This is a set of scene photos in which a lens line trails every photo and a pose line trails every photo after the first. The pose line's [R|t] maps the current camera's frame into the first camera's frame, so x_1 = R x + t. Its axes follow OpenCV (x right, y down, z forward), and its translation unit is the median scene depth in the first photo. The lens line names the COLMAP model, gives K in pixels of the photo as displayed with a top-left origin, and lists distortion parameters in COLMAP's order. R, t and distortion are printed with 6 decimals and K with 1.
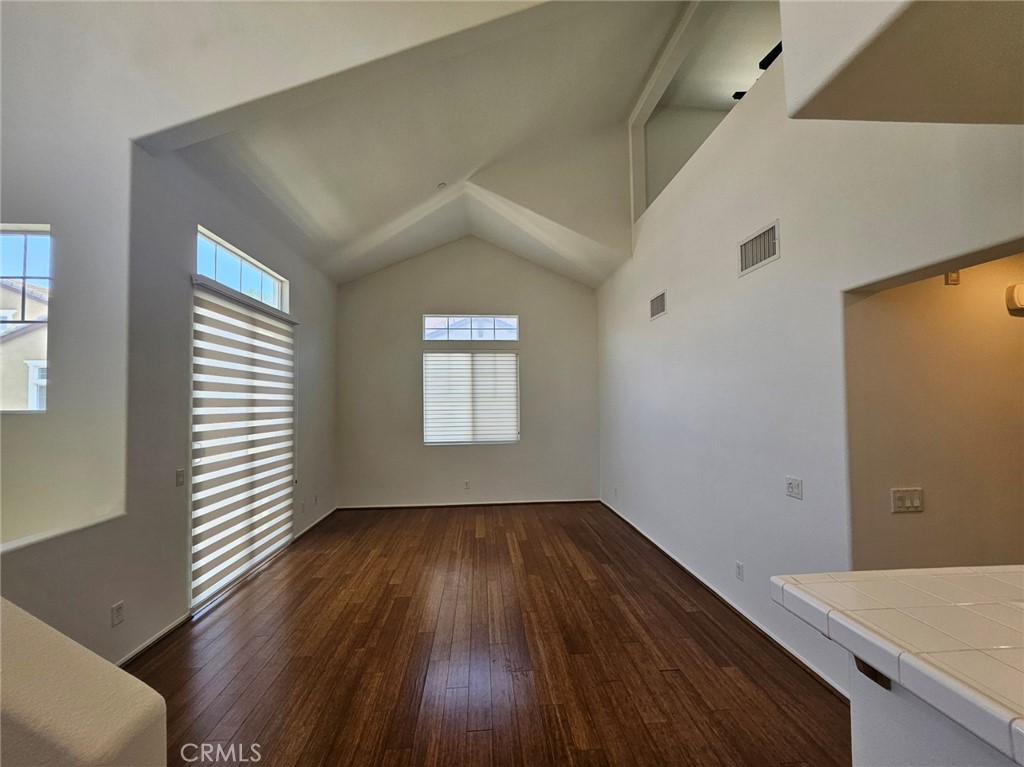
lens RADIAL K [[404.5, 0, 513.0], [0, 404.5, 388.8], [0, 0, 1]] dist [0.001174, -0.000074]
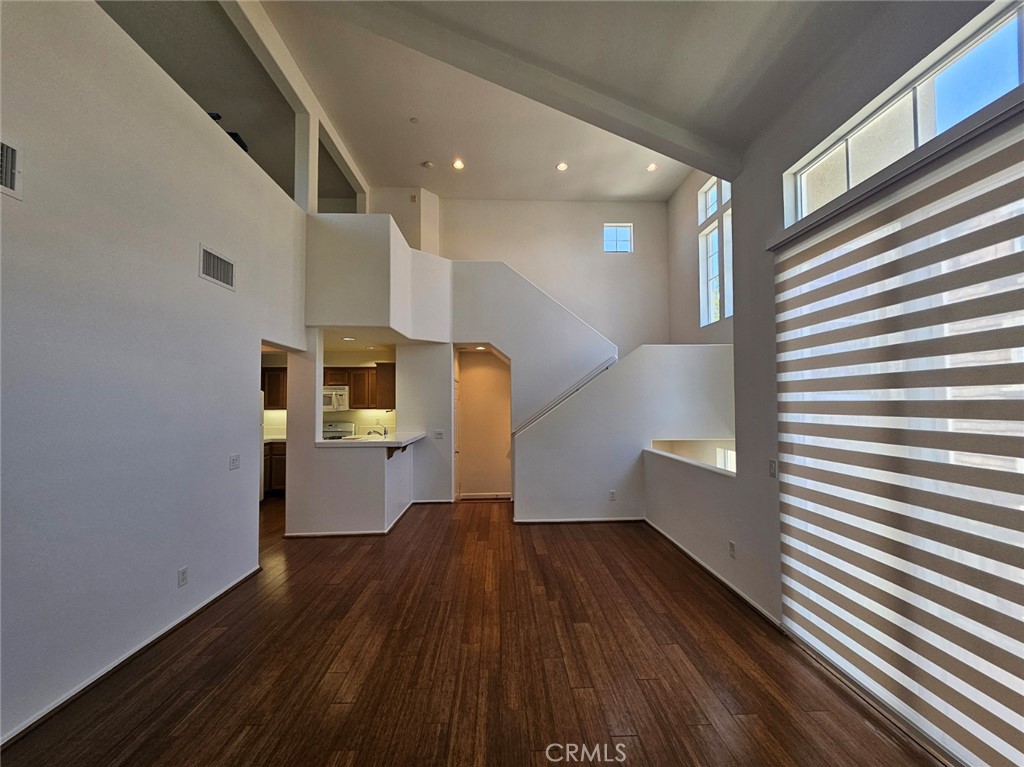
lens RADIAL K [[404.5, 0, 513.0], [0, 404.5, 388.8], [0, 0, 1]] dist [0.001174, -0.000074]
pose [[-0.998818, 0.020921, 0.043883, -0.247775], [0.017722, 0.997243, -0.072052, 0.086390], [-0.045270, -0.071189, -0.996435, 1.819728]]
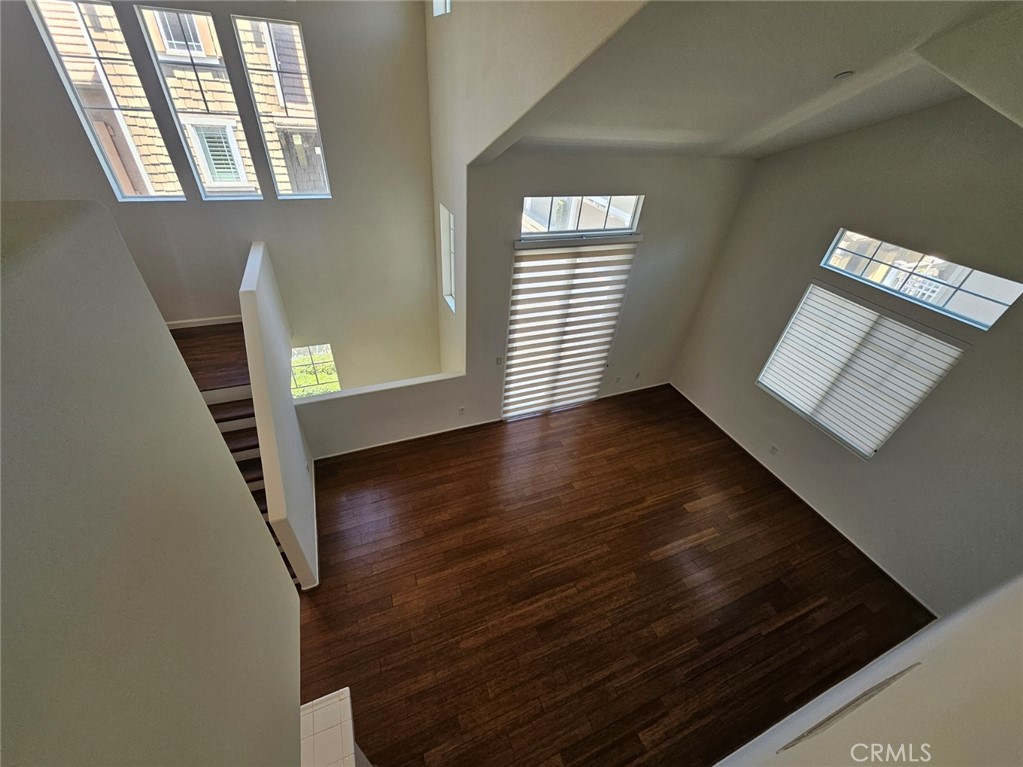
lens RADIAL K [[400.6, 0, 512.4], [0, 400.6, 390.5], [0, 0, 1]] dist [-0.000538, -0.000272]
pose [[0.301754, 0.611776, -0.731215, 0.516712], [-0.043673, 0.775031, 0.630412, -0.729299], [0.952385, -0.158295, 0.260587, 0.534118]]
